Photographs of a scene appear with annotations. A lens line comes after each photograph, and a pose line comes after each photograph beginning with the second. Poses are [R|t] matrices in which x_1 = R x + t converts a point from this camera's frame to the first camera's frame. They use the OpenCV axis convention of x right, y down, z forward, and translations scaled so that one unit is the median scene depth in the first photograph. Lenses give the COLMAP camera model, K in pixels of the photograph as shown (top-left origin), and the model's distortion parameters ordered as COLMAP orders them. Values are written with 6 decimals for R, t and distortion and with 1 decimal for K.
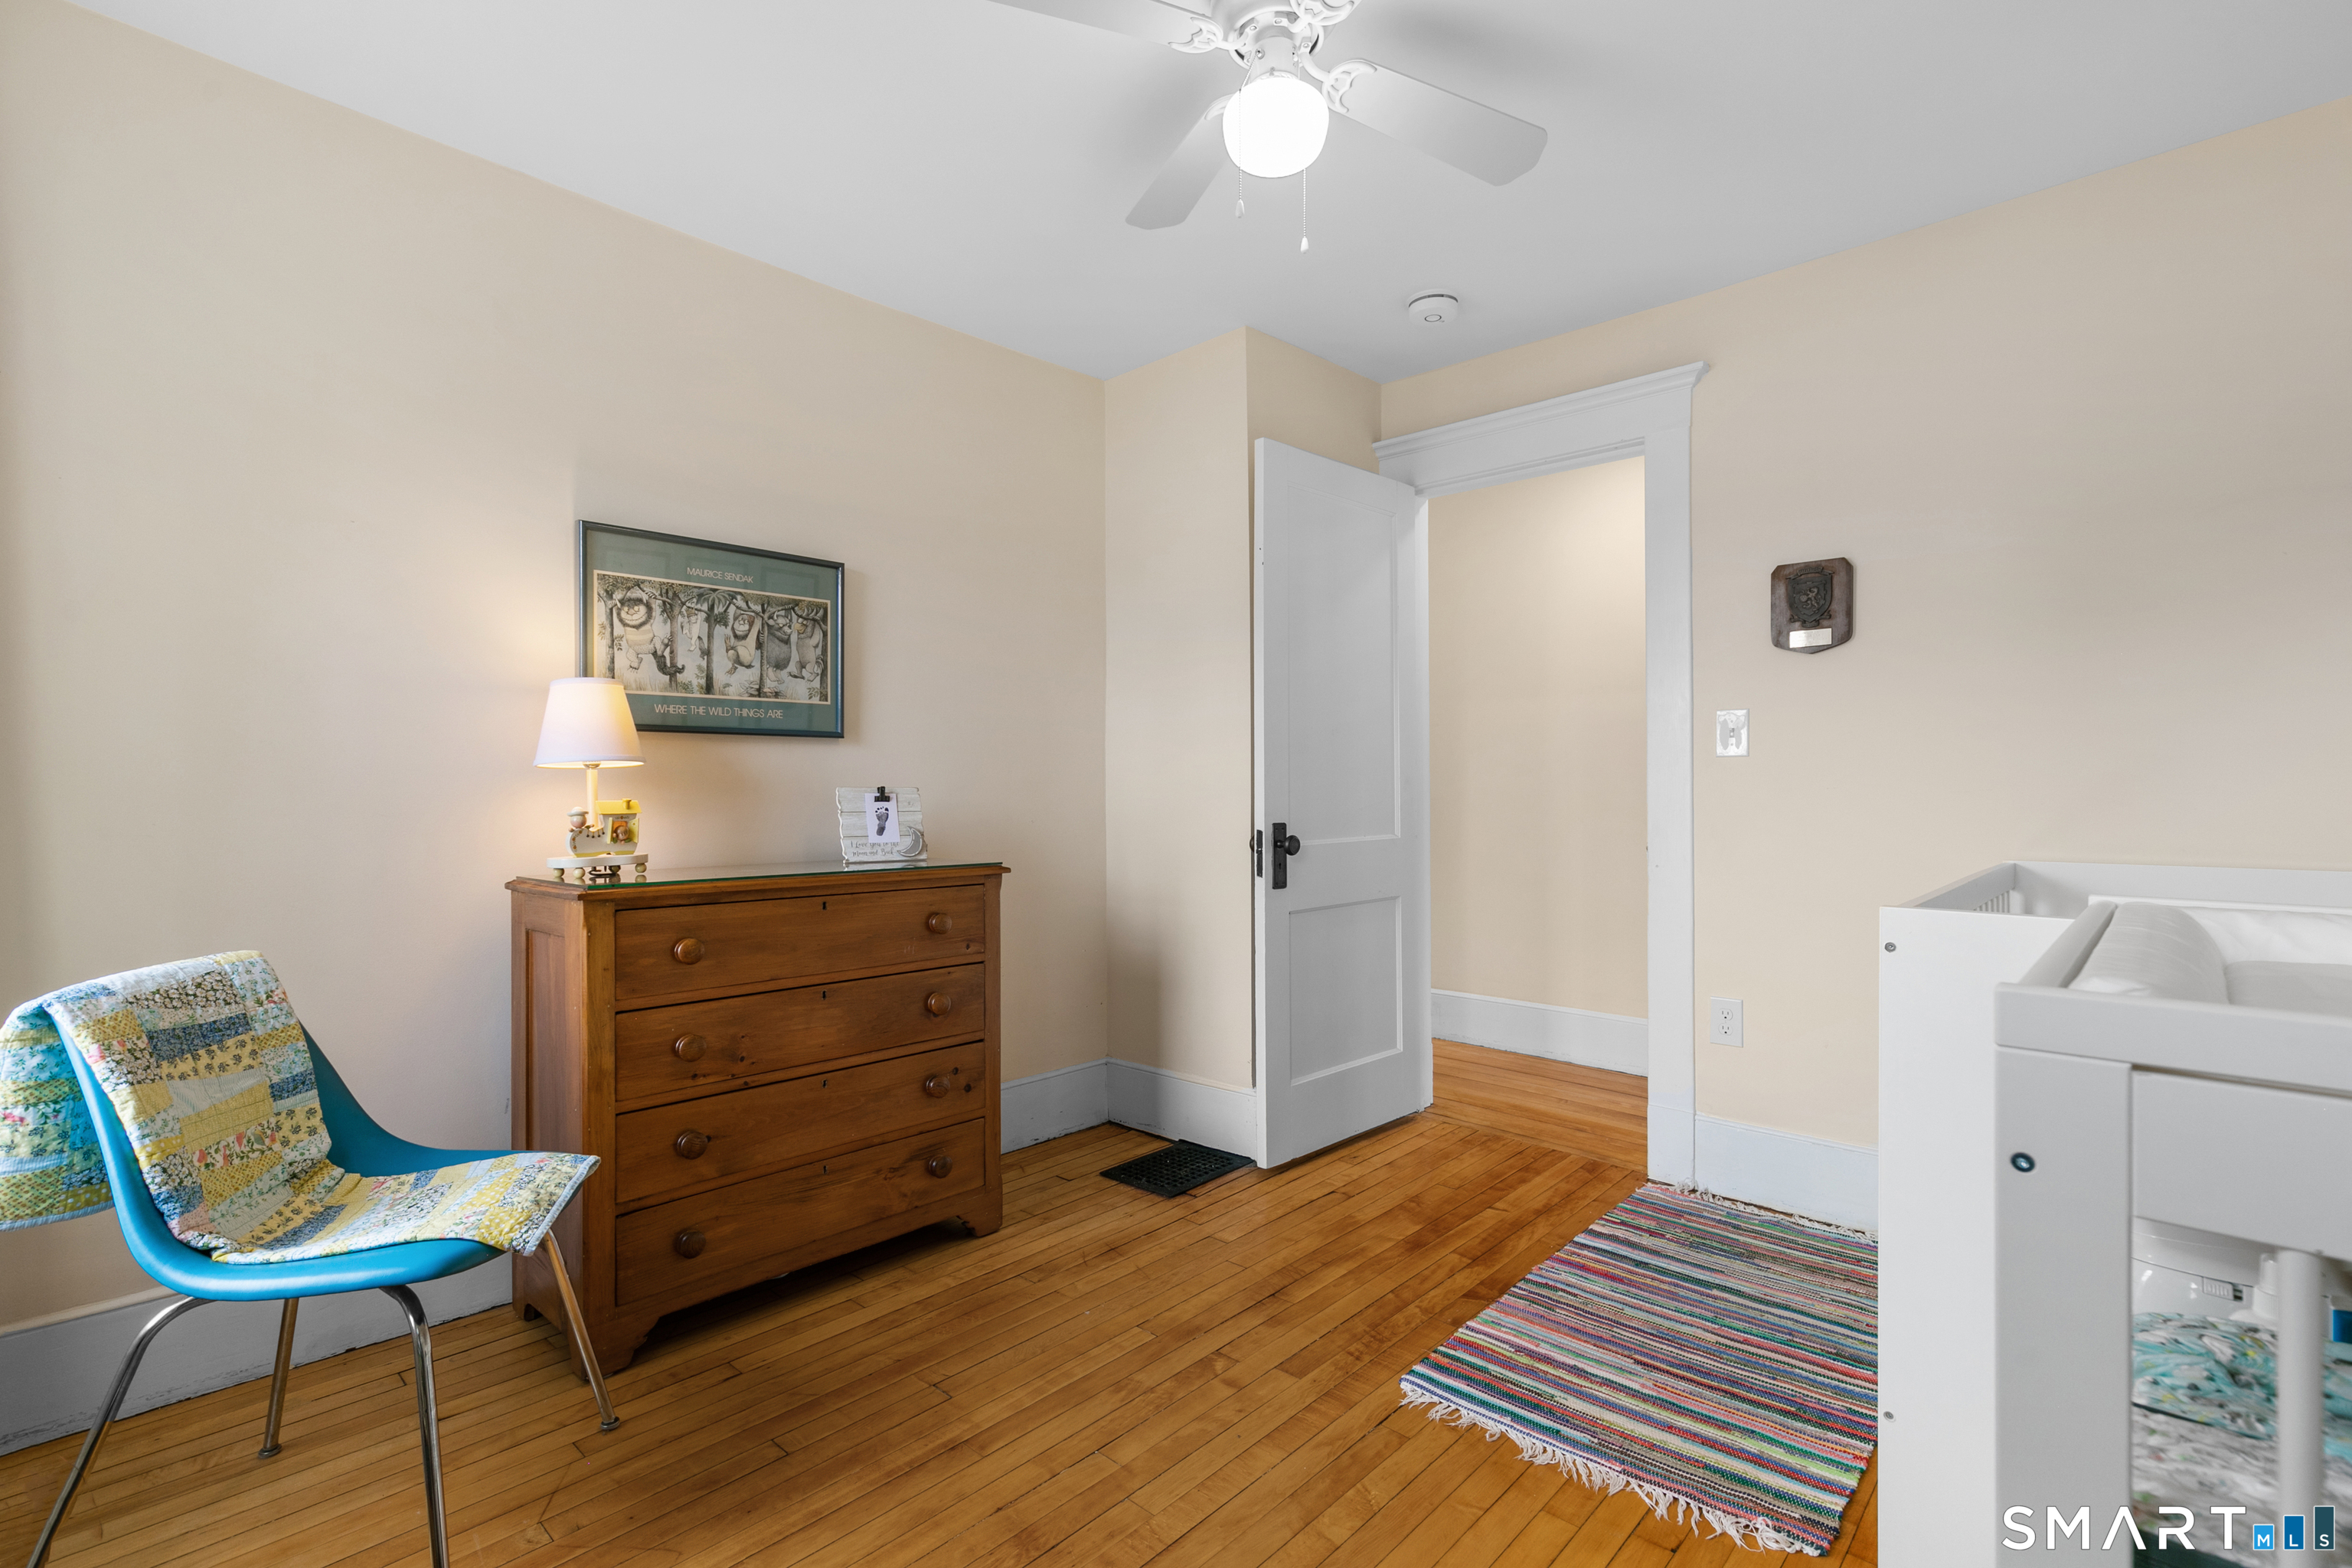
lens RADIAL K [[1077.4, 0, 1178.7], [0, 1077.4, 790.9], [0, 0, 1]] dist [0.023613, 0.000262]
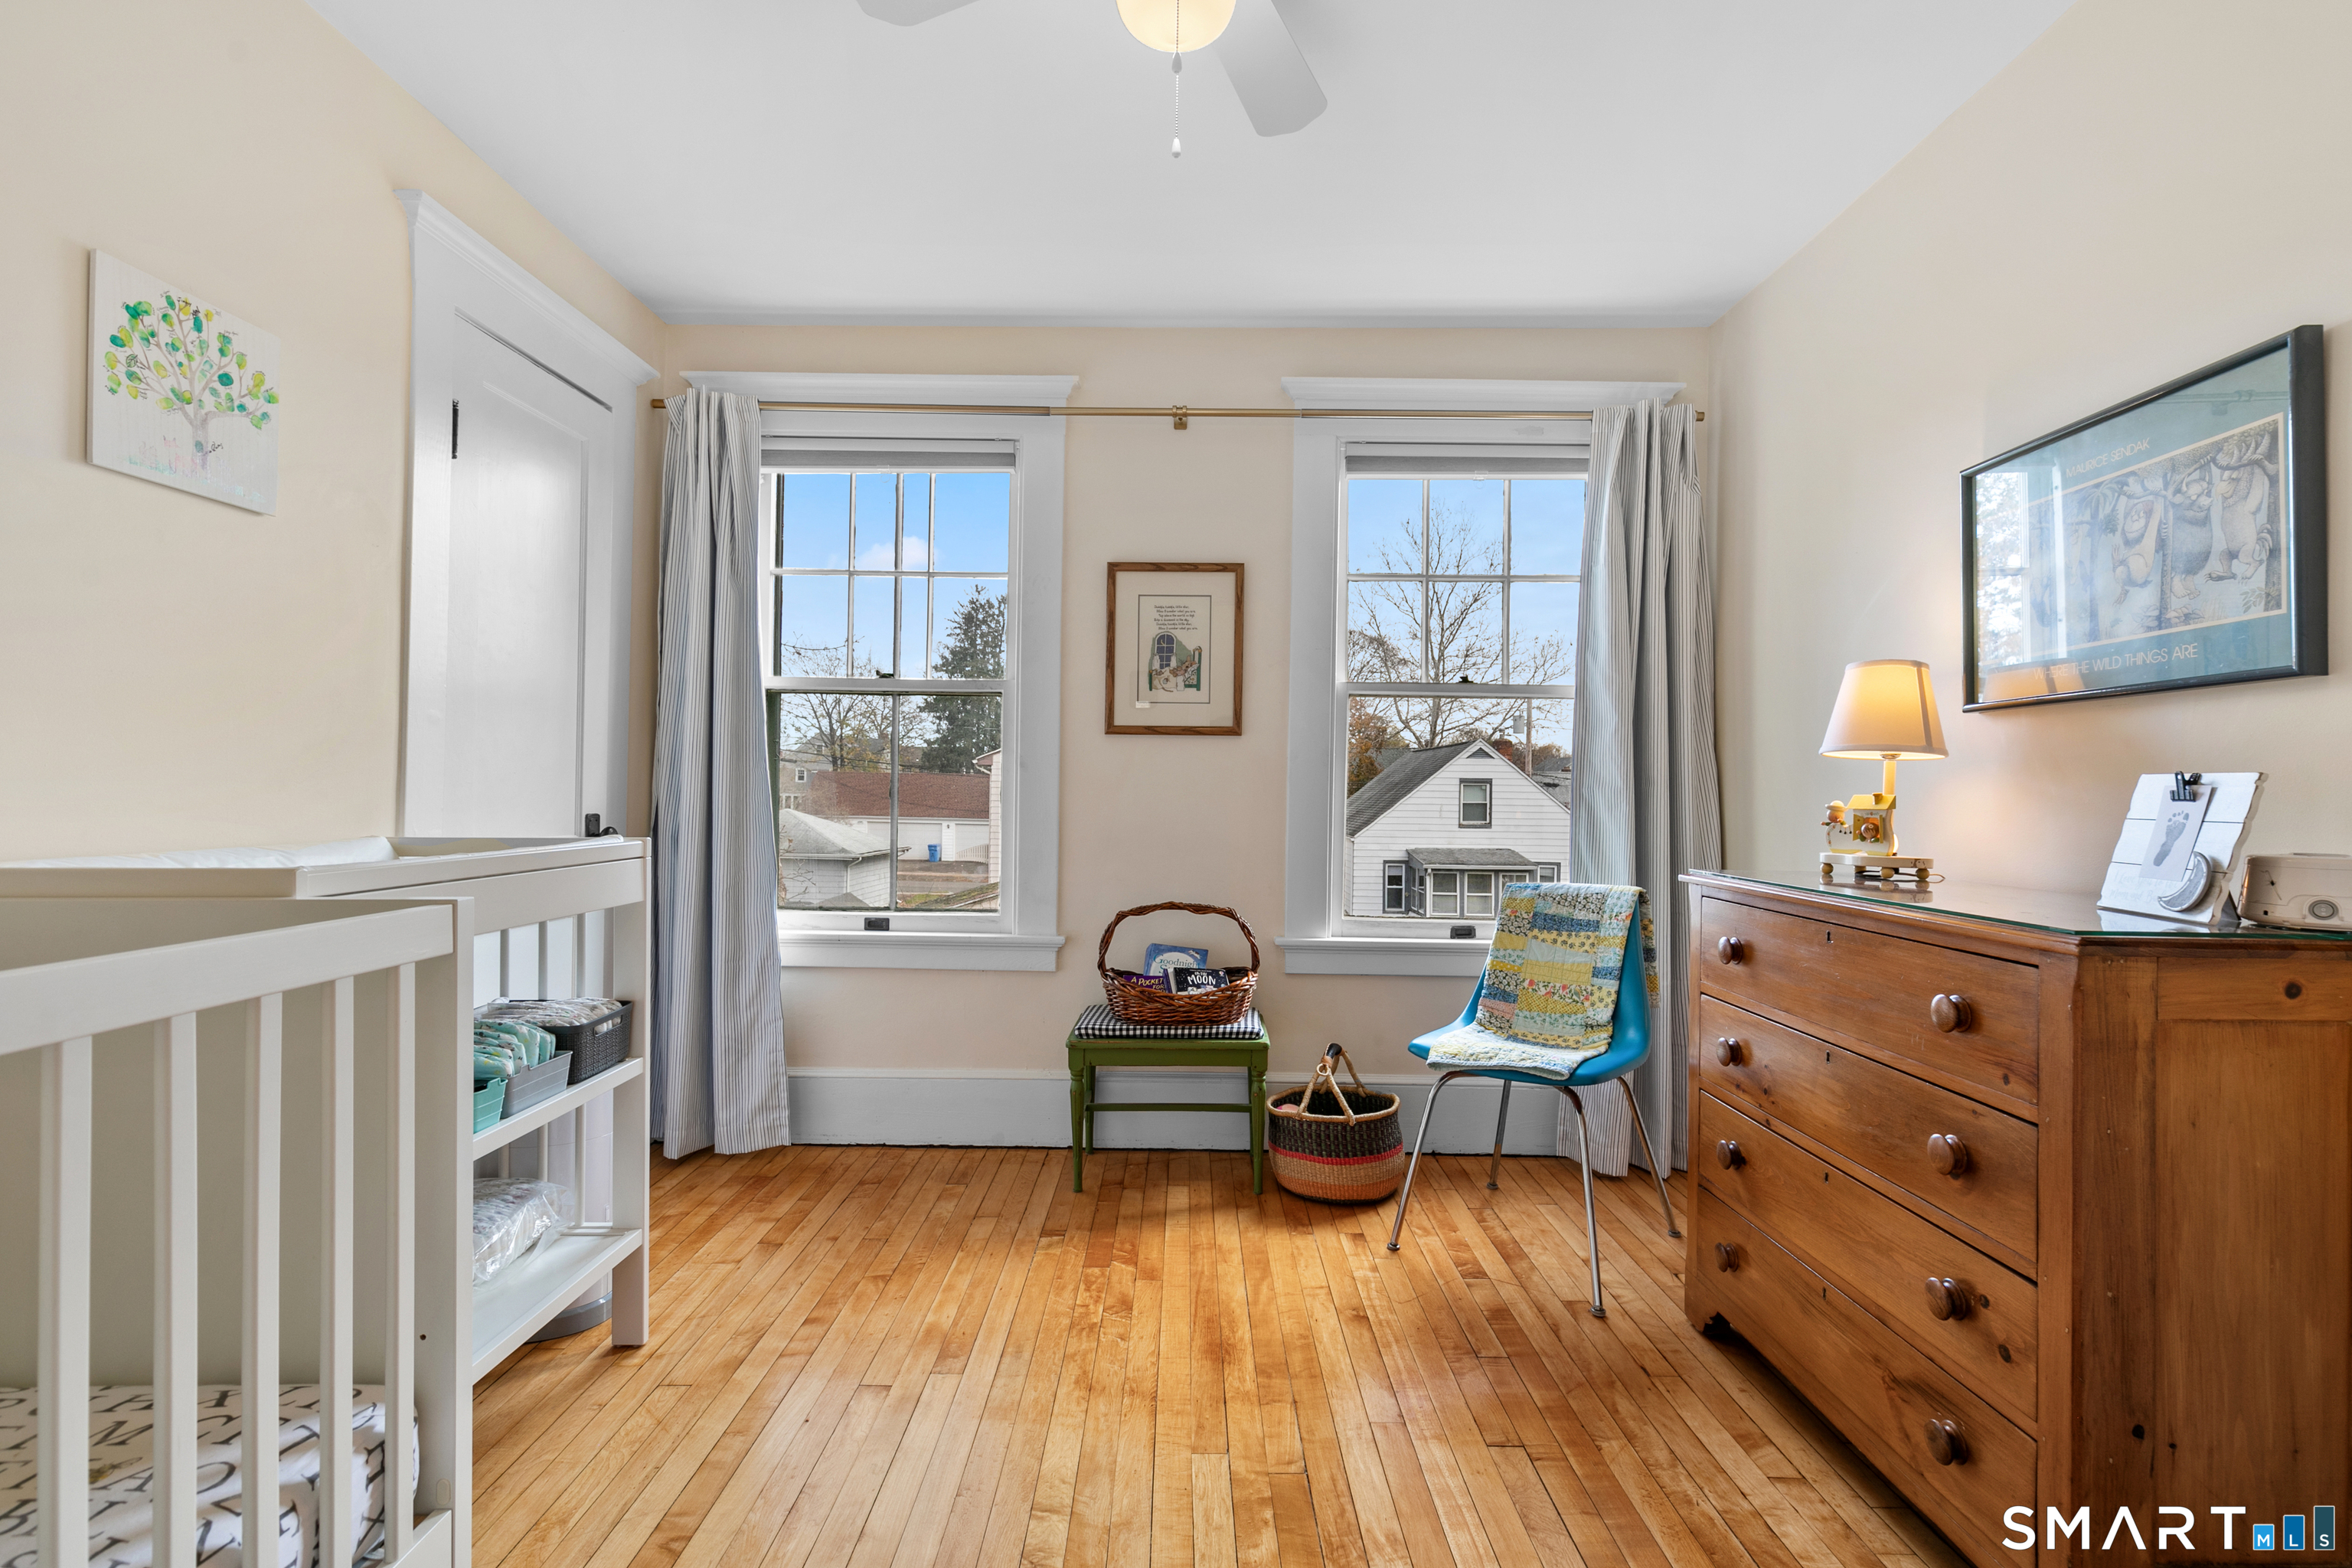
lens RADIAL K [[1077.4, 0, 1170.5], [0, 1077.4, 778.5], [0, 0, 1]] dist [0.023613, 0.000262]
pose [[-0.733390, -0.012084, -0.679701, 0.446806], [-0.005519, 0.999915, -0.011822, 0.007952], [0.679786, -0.004919, -0.733394, 1.086316]]
